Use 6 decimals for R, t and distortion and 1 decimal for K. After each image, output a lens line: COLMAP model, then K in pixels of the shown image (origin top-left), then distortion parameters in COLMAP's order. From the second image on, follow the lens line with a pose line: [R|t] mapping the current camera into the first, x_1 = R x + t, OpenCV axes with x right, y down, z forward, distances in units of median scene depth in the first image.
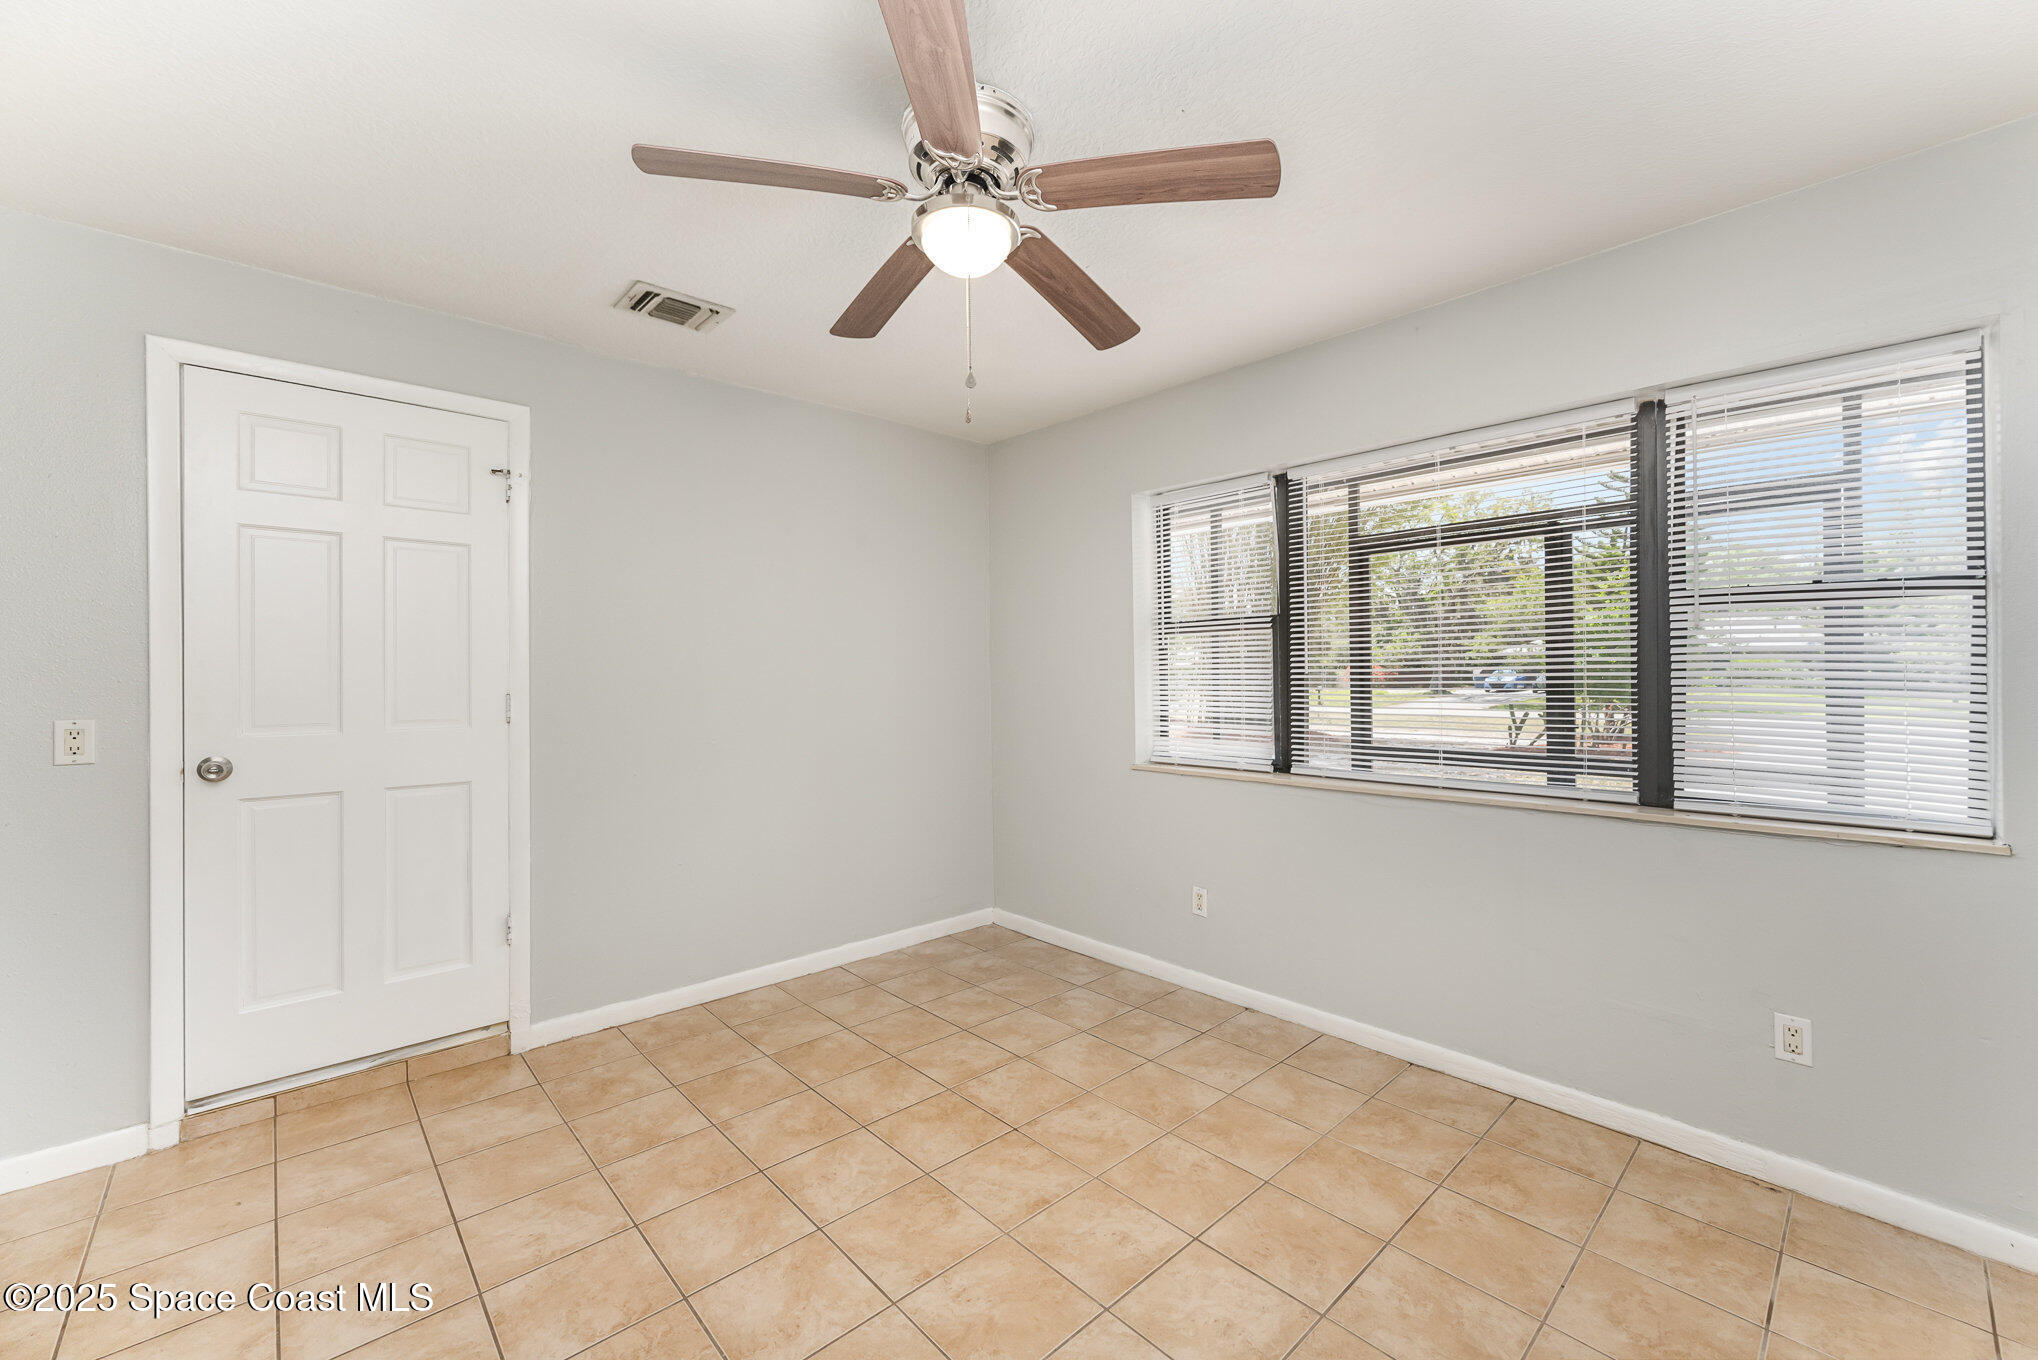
lens RADIAL K [[800.8, 0, 1027.4], [0, 800.8, 672.8], [0, 0, 1]] dist [-0.003411, -0.000809]
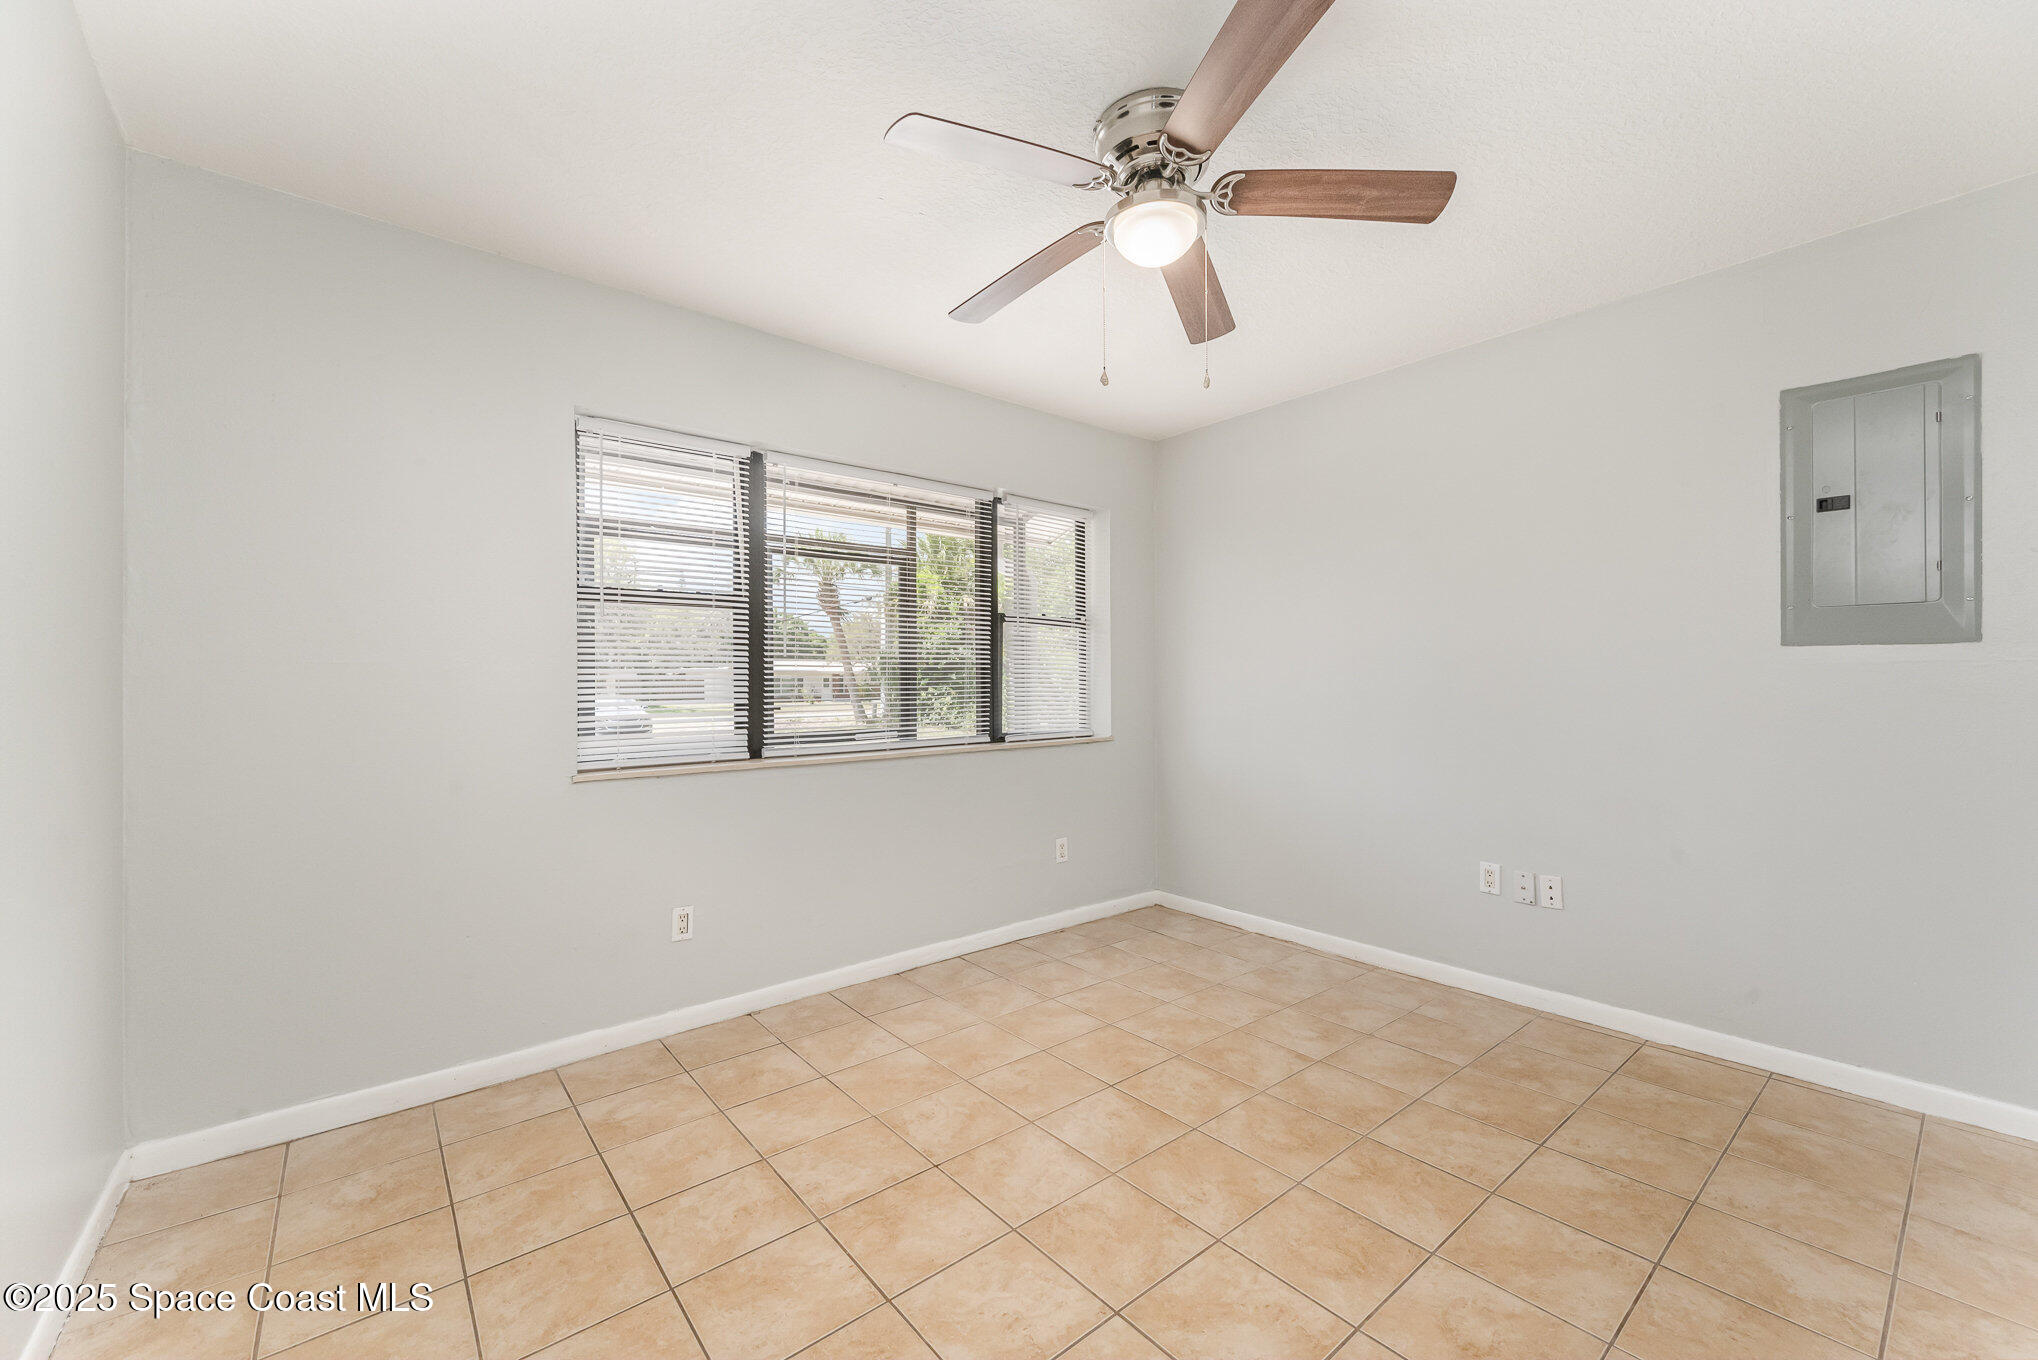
lens RADIAL K [[800.8, 0, 1026.2], [0, 800.8, 673.6], [0, 0, 1]] dist [-0.003411, -0.000809]
pose [[0.070380, 0.014520, 0.997415, -0.817527], [0.005450, 0.999874, -0.014940, 0.050053], [-0.997505, 0.006487, 0.070292, 0.783891]]
